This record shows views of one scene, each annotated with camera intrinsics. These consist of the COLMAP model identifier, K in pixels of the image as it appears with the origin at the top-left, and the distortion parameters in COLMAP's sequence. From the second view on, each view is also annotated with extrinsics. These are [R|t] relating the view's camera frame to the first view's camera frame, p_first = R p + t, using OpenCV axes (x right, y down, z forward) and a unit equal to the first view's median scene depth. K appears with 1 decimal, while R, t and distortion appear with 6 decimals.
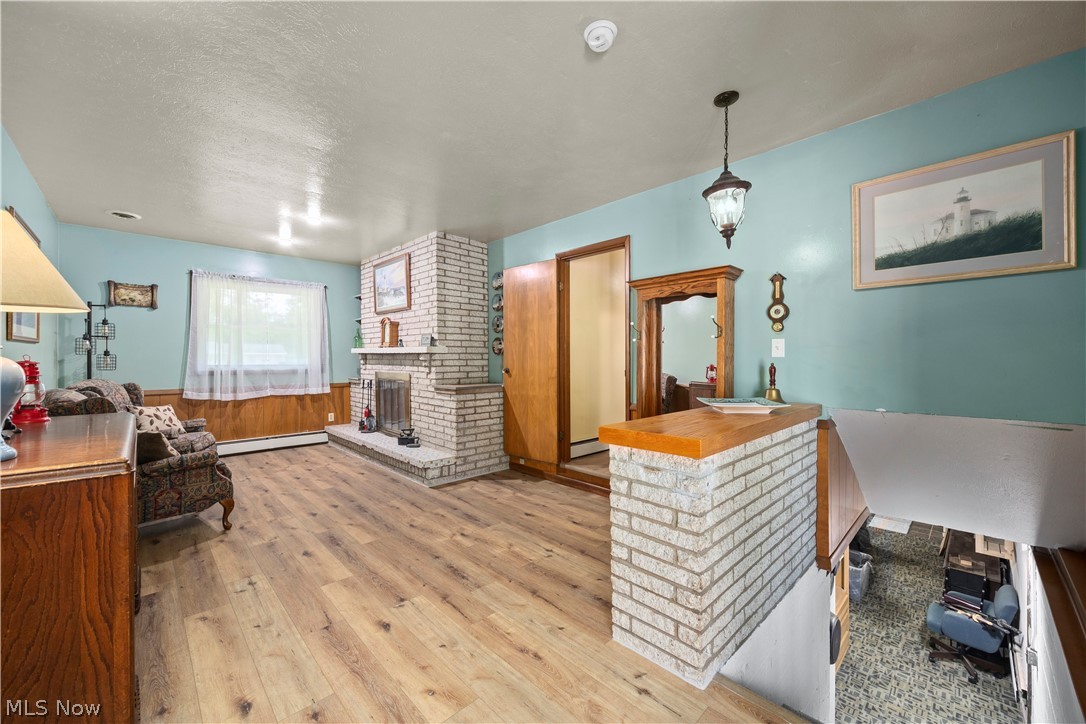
lens RADIAL K [[419.7, 0, 543.4], [0, 419.7, 355.5], [0, 0, 1]] dist [-0.002259, 0.000501]
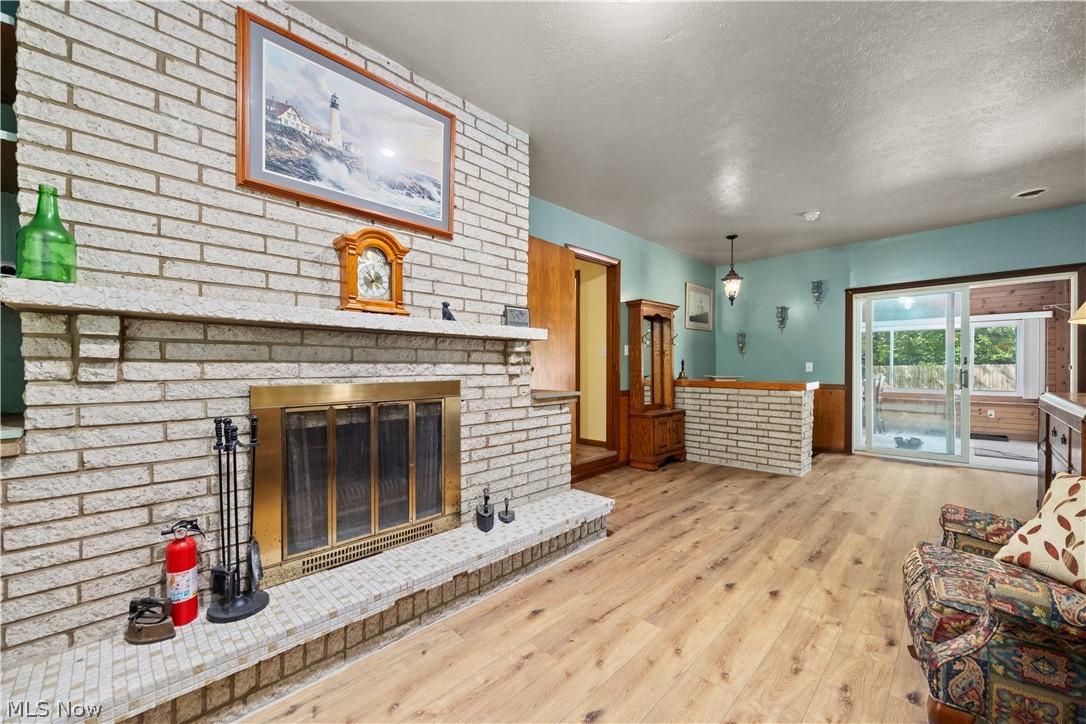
lens RADIAL K [[419.7, 0, 545.2], [0, 419.7, 370.2], [0, 0, 1]] dist [-0.002259, 0.000501]
pose [[-0.019727, -0.011244, 0.999742, -0.812416], [-0.004150, 0.999929, 0.011164, 0.027960], [-0.999797, -0.003929, -0.019772, 0.947269]]
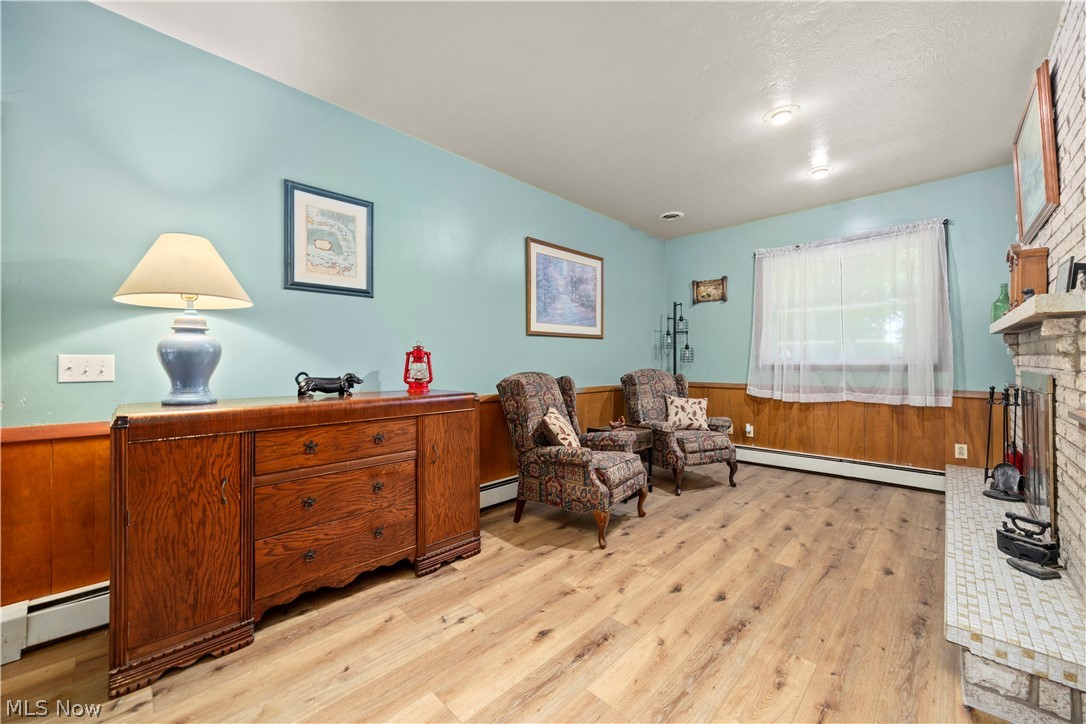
lens RADIAL K [[419.7, 0, 541.6], [0, 419.7, 357.4], [0, 0, 1]] dist [-0.002259, 0.000501]
pose [[0.022760, -0.009584, -0.999695, 0.052573], [0.012307, 0.999881, -0.009305, 0.026130], [0.999665, -0.012092, 0.022875, 0.551342]]
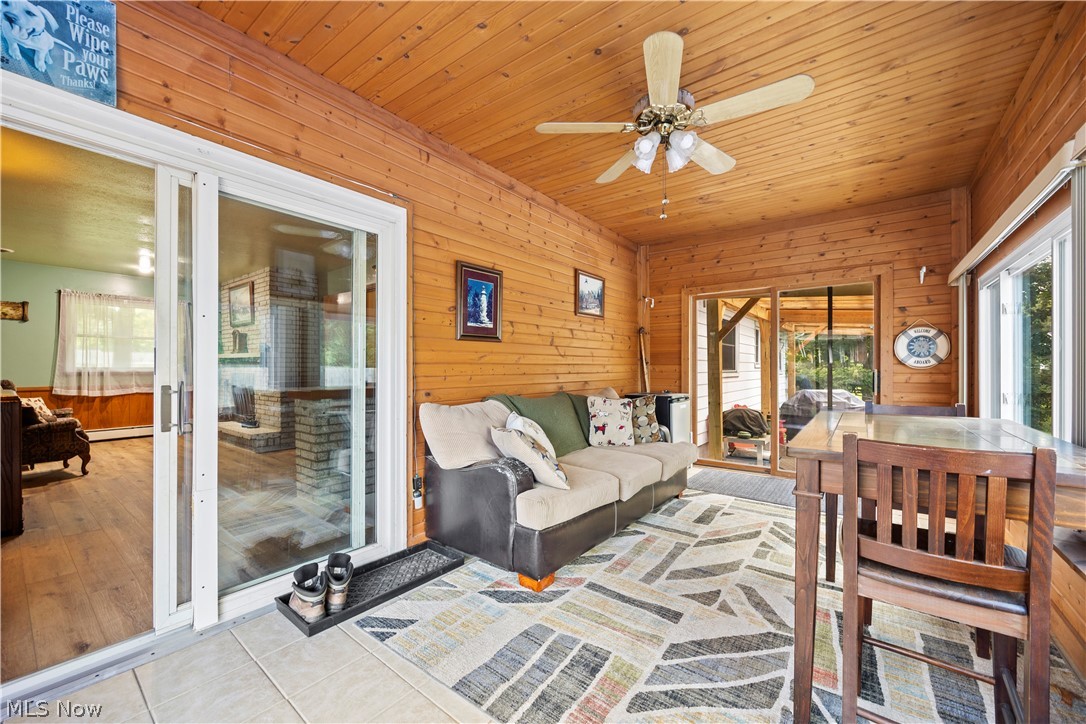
lens RADIAL K [[419.7, 0, 539.3], [0, 419.7, 366.3], [0, 0, 1]] dist [-0.002259, 0.000501]
pose [[0.989752, -0.002194, 0.142778, 0.395092], [0.001966, 0.999997, 0.001739, 0.021638], [-0.142781, -0.001441, 0.989753, -0.439071]]
